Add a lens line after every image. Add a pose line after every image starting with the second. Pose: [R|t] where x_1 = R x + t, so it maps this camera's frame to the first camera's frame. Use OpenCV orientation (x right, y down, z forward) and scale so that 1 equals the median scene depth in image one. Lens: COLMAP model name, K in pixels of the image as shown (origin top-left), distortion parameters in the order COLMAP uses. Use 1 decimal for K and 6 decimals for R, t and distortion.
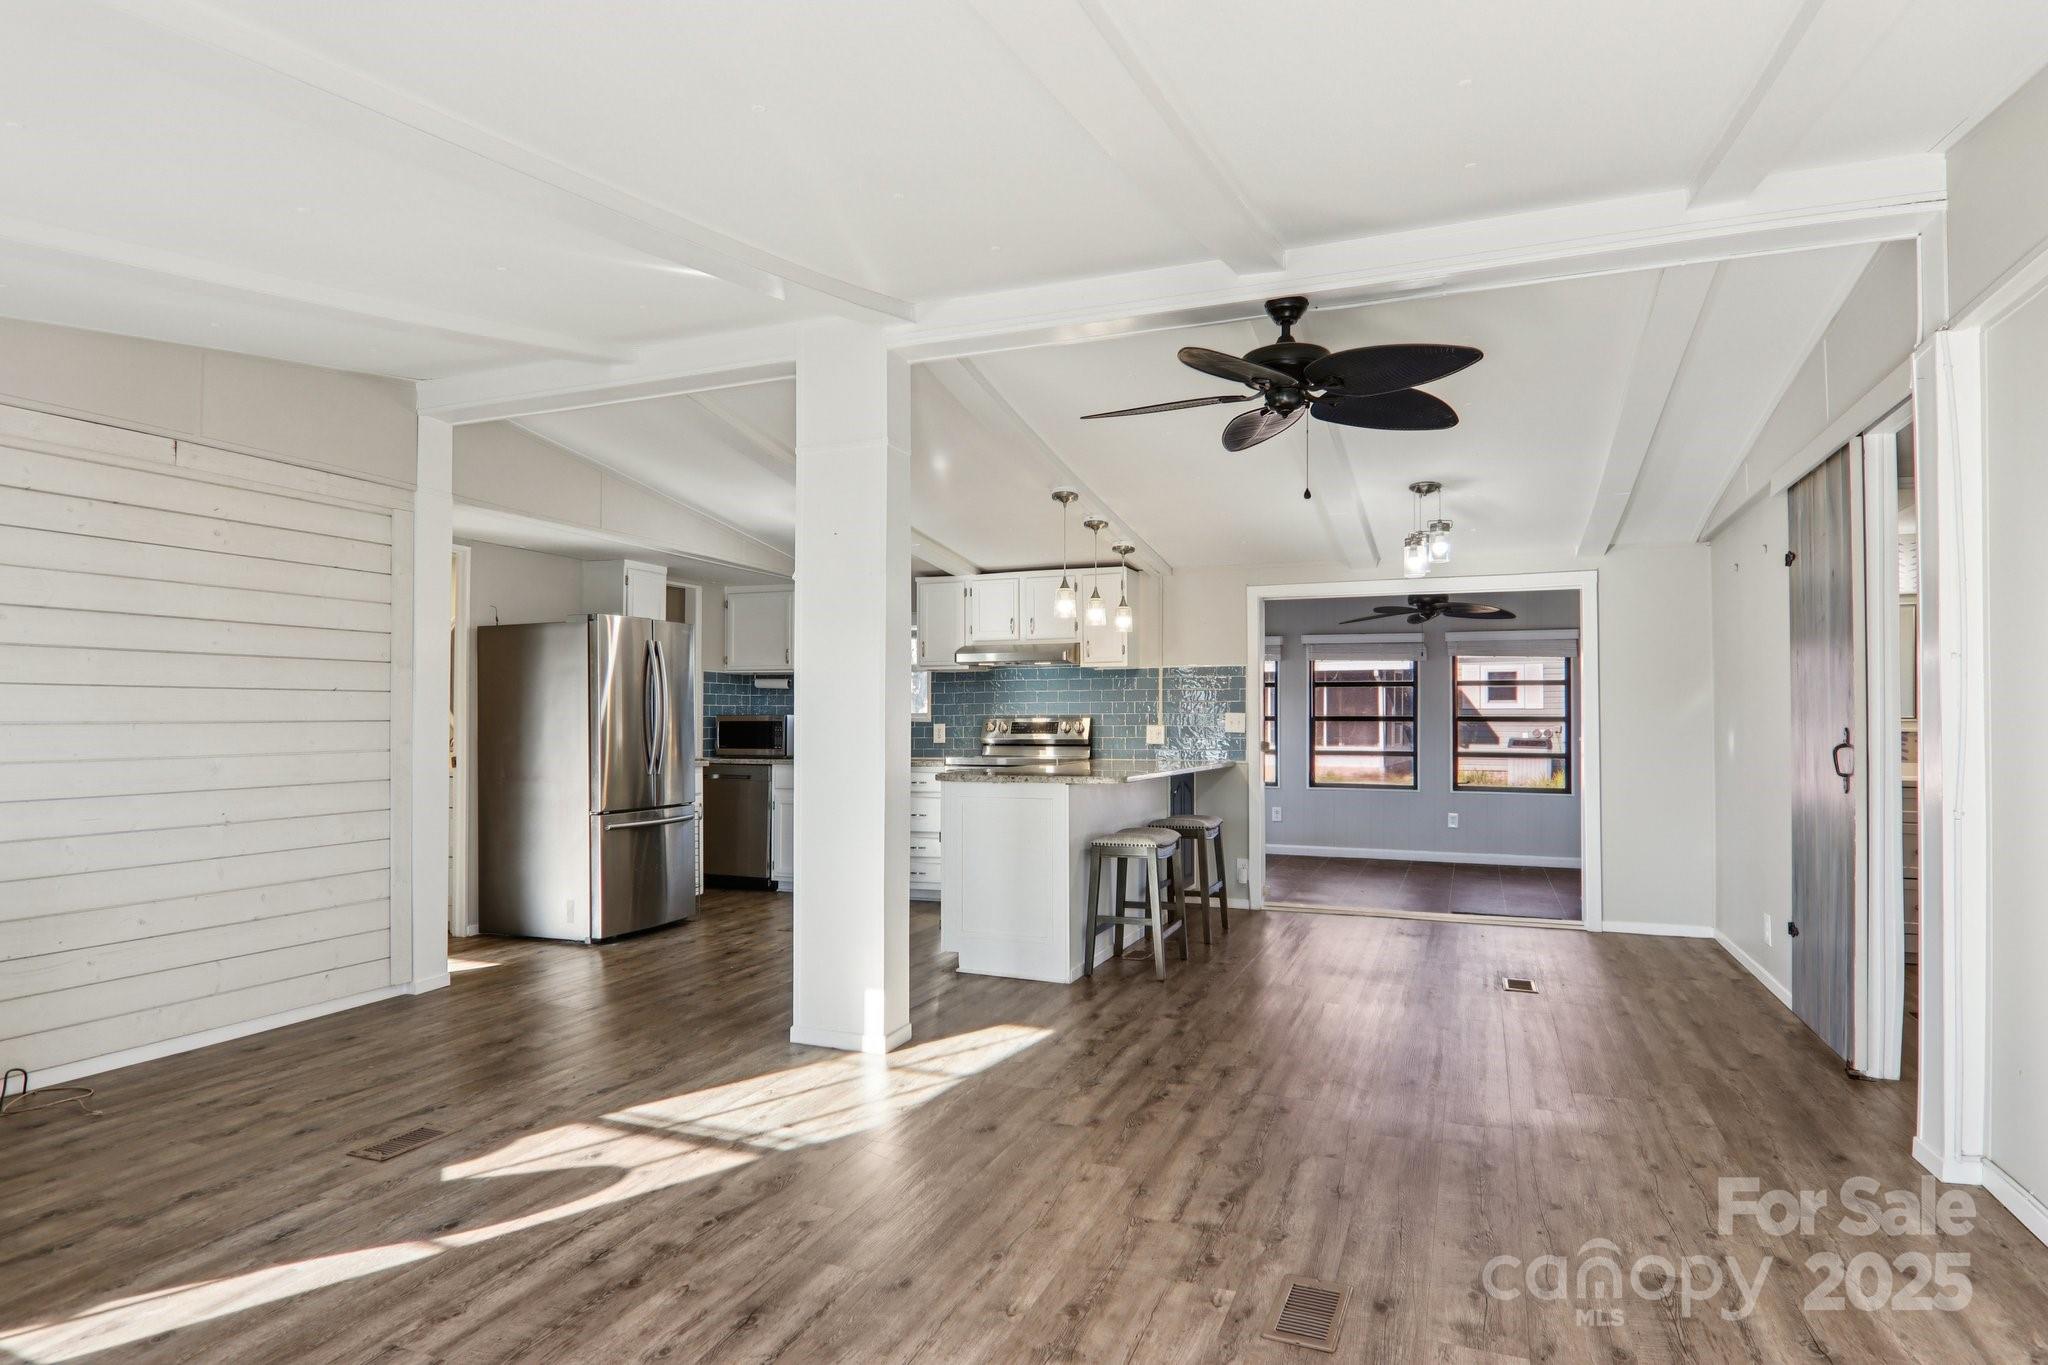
lens RADIAL K [[1113.2, 0, 1024.0], [0, 1113.2, 682.5], [0, 0, 1]] dist [-0.013752, -0.000452]
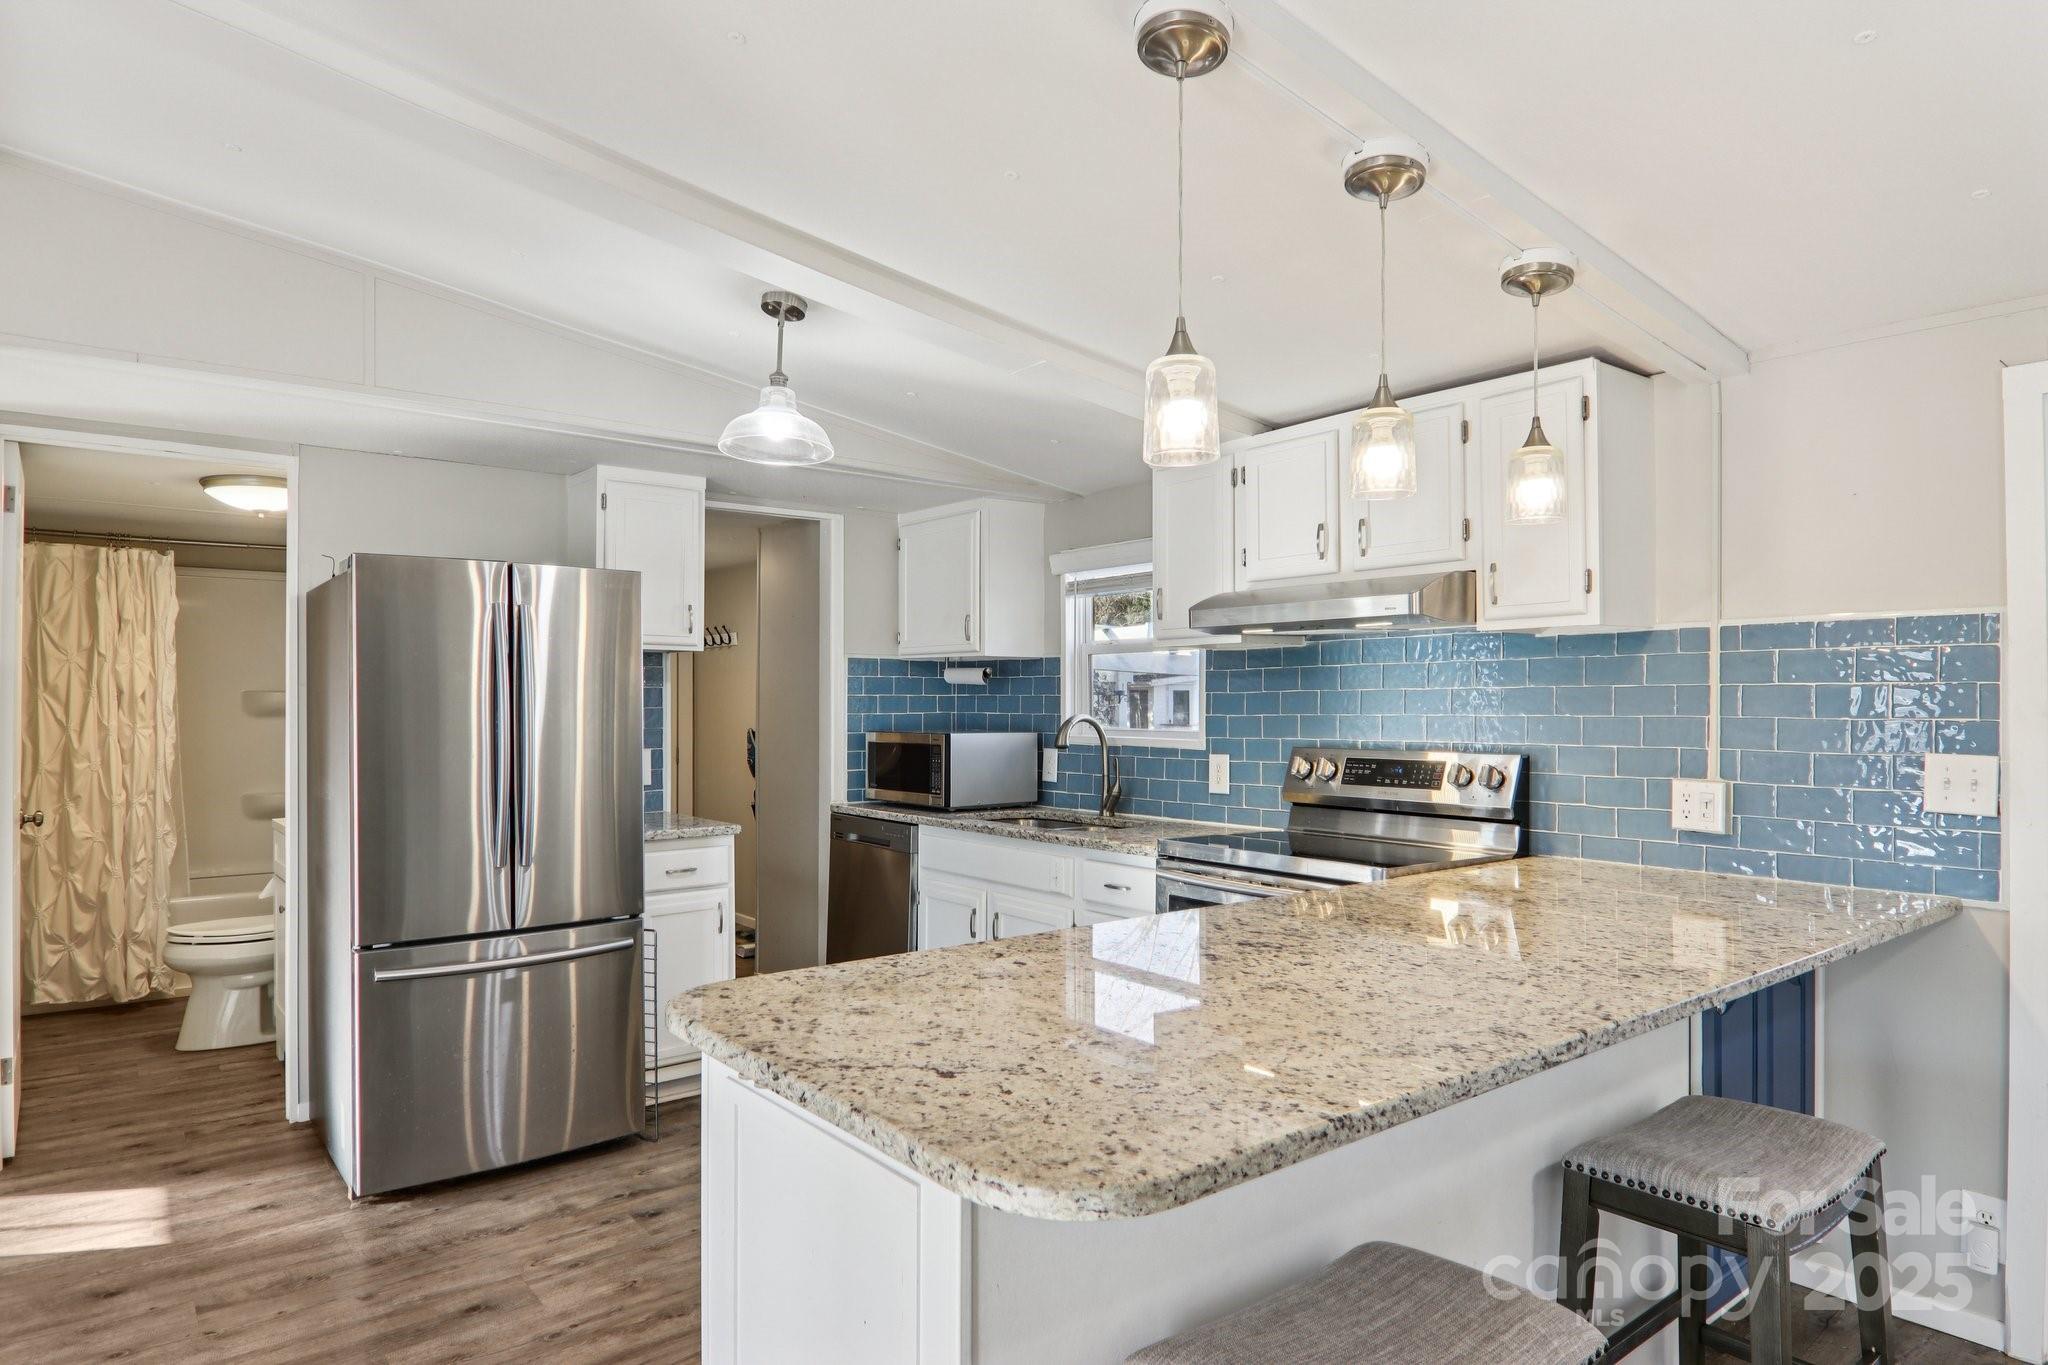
lens RADIAL K [[1189.6, 0, 1015.9], [0, 1189.6, 696.9], [0, 0, 1]] dist [-0.002382, -0.002057]
pose [[0.871282, -0.003330, -0.490771, 0.114043], [0.018771, 0.999471, 0.026544, -0.004658], [0.490423, -0.032340, 0.870884, 0.537006]]
